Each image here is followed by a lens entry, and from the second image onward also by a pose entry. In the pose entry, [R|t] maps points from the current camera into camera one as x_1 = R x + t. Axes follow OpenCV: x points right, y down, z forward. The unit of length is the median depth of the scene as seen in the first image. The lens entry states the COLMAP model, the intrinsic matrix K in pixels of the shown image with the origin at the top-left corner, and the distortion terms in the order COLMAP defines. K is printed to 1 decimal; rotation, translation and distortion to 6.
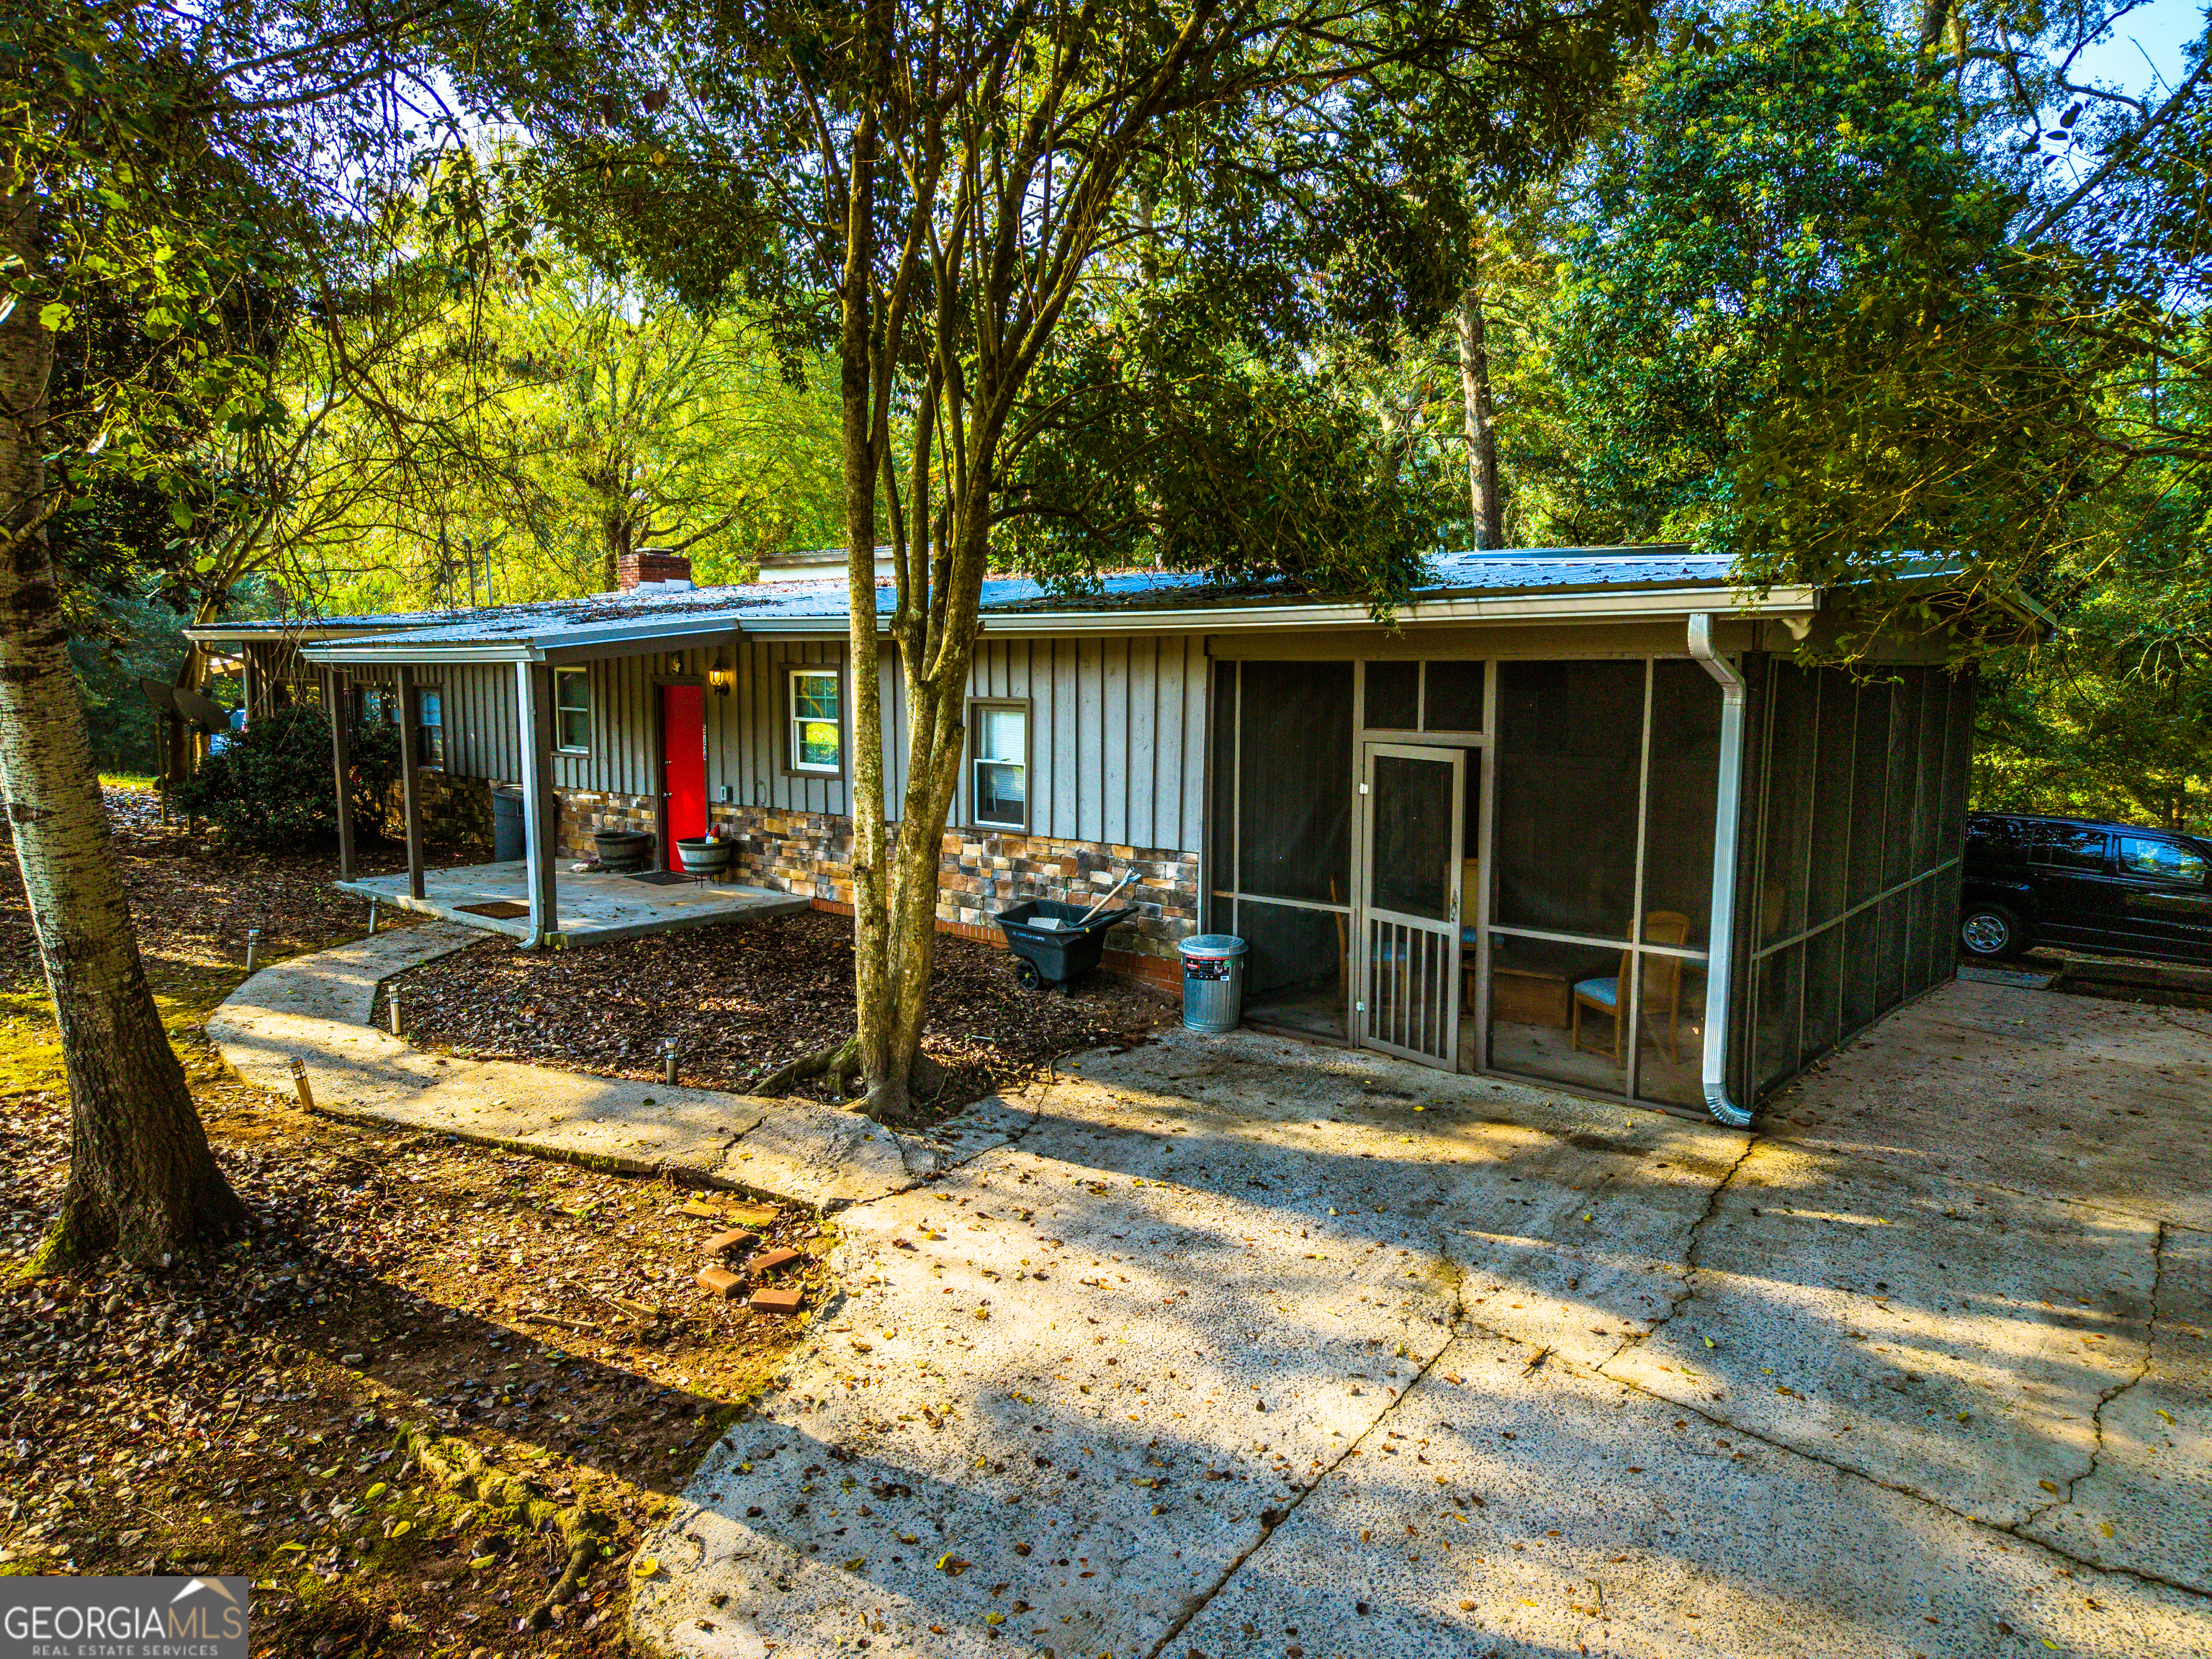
lens RADIAL K [[1515.8, 0, 1105.4], [0, 1515.8, 837.5], [0, 0, 1]] dist [-0.000091, -0.000542]
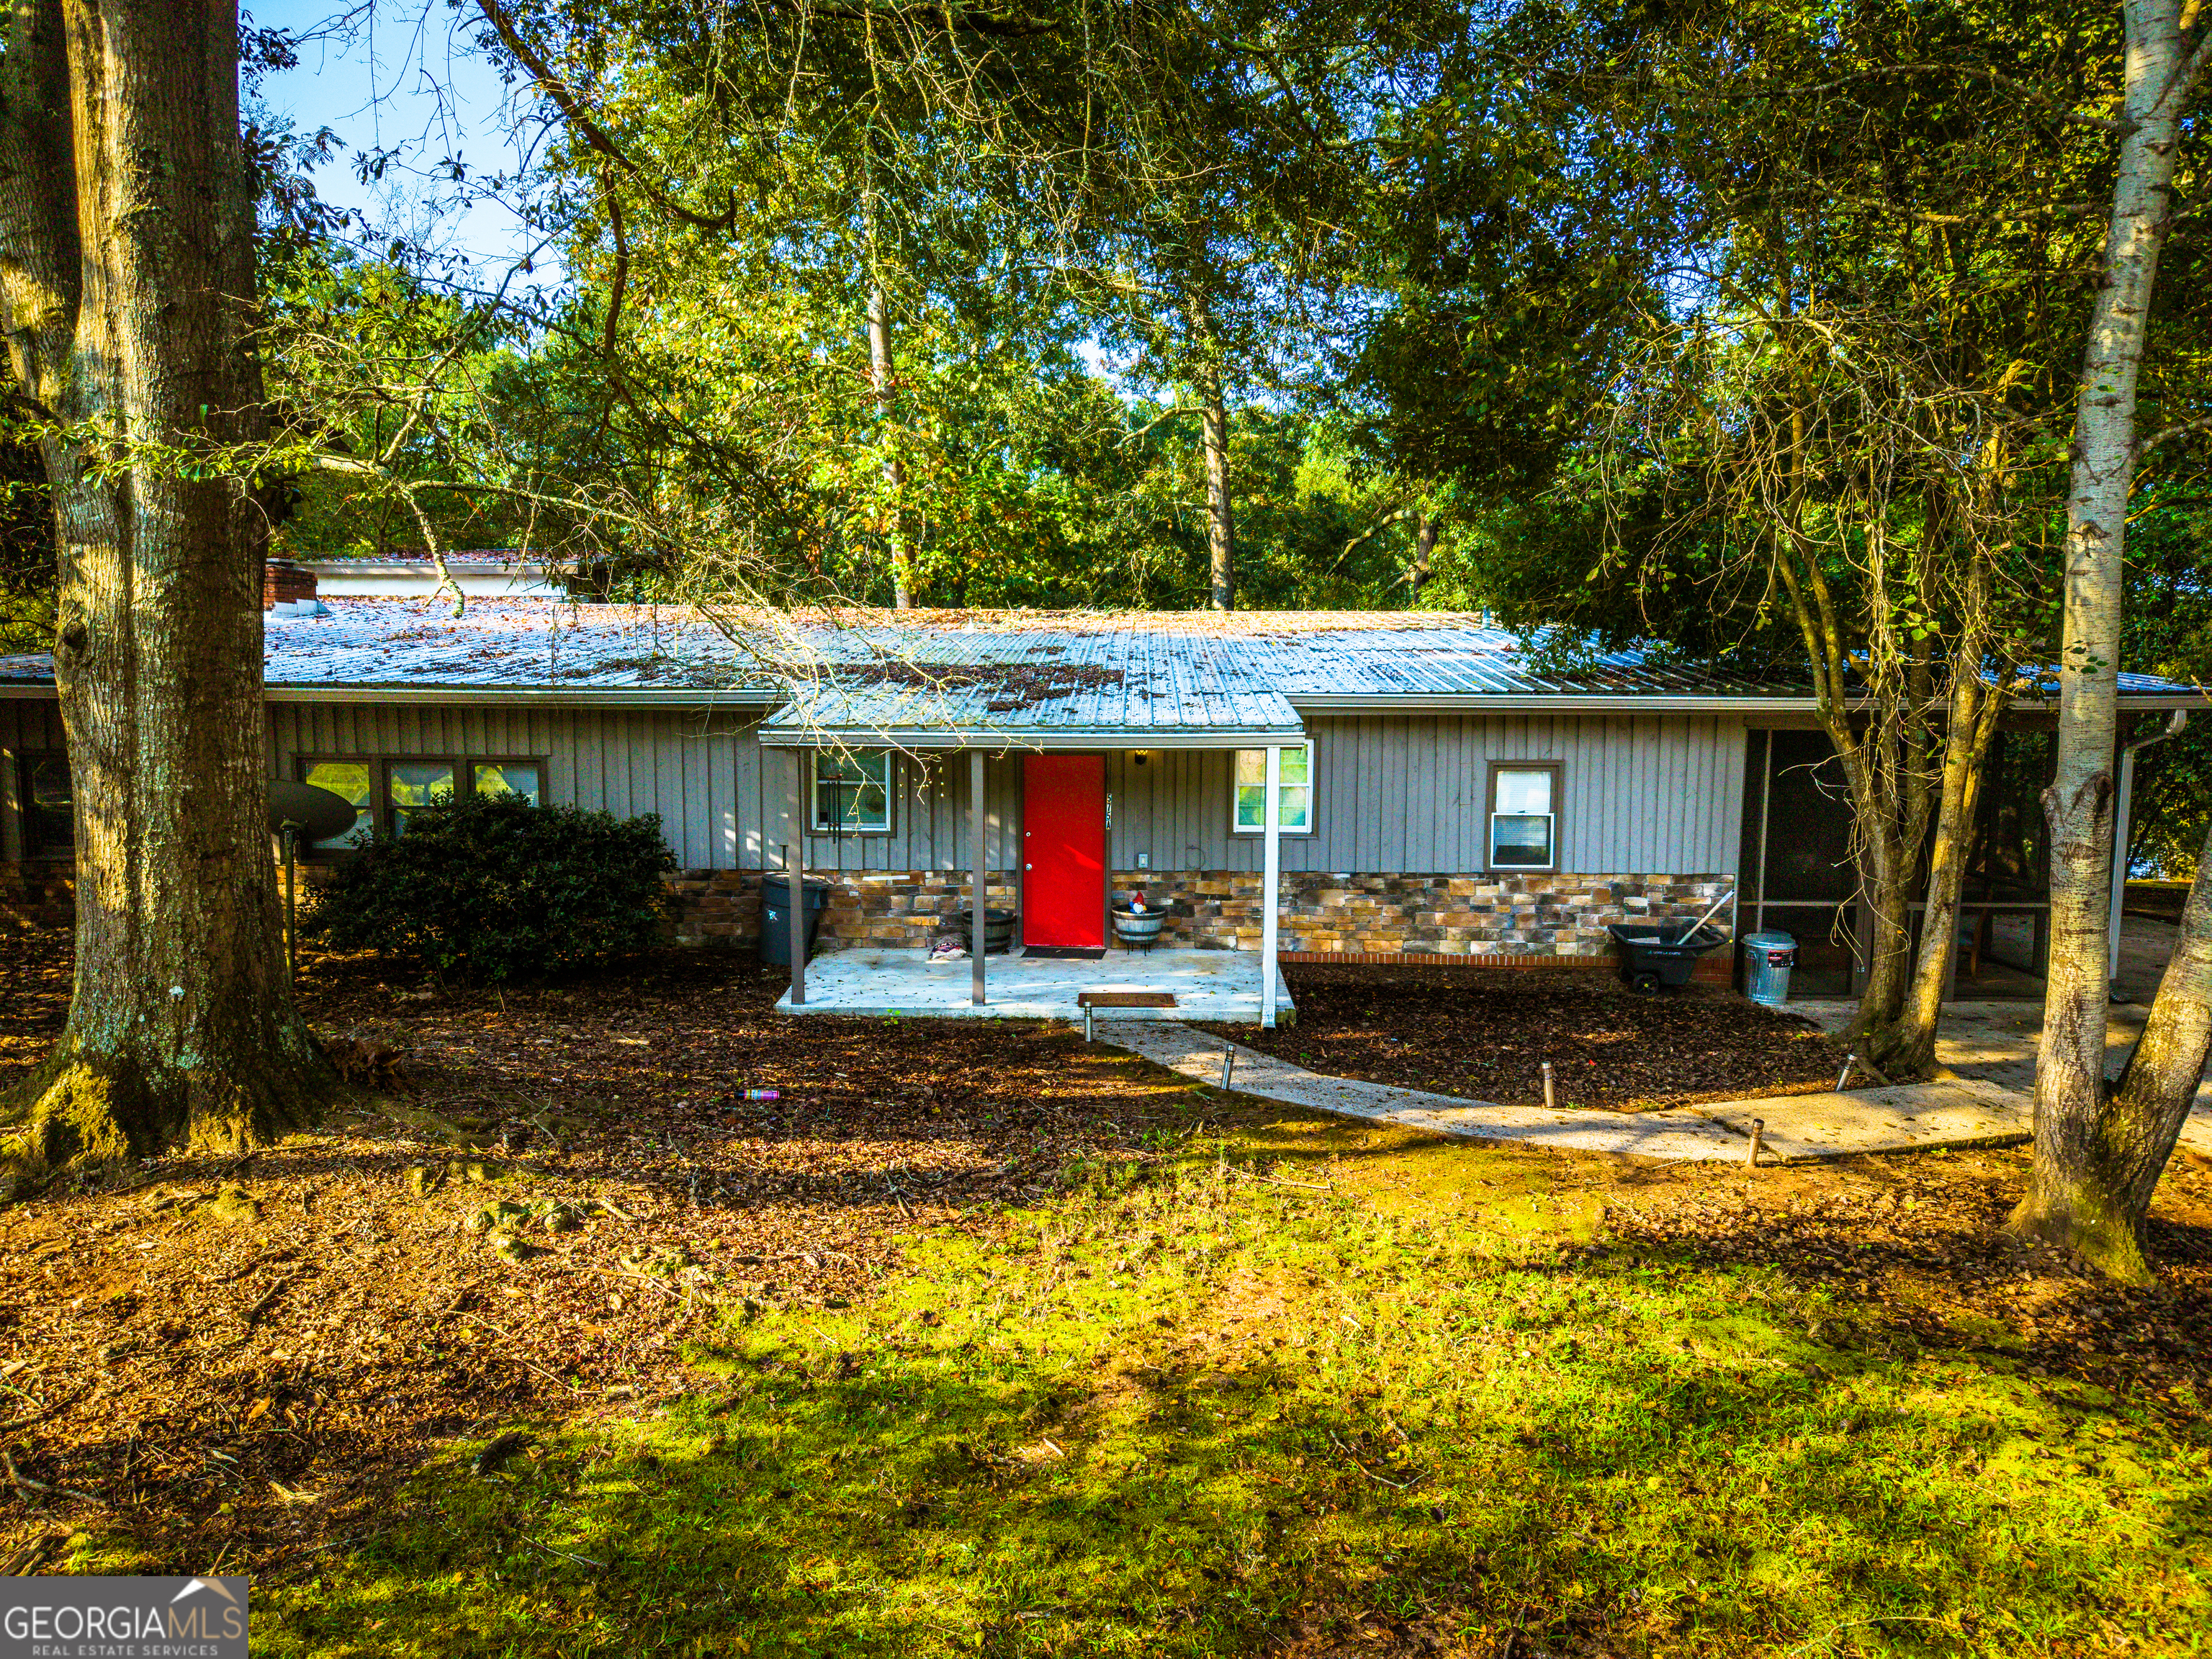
lens RADIAL K [[1515.8, 0, 1106.2], [0, 1515.8, 821.5], [0, 0, 1]] dist [-0.000091, -0.000542]
pose [[0.764383, -0.067003, 0.641272, -1.100467], [0.070913, 0.997288, 0.019674, -0.092587], [-0.640851, 0.030436, 0.767061, 0.291850]]
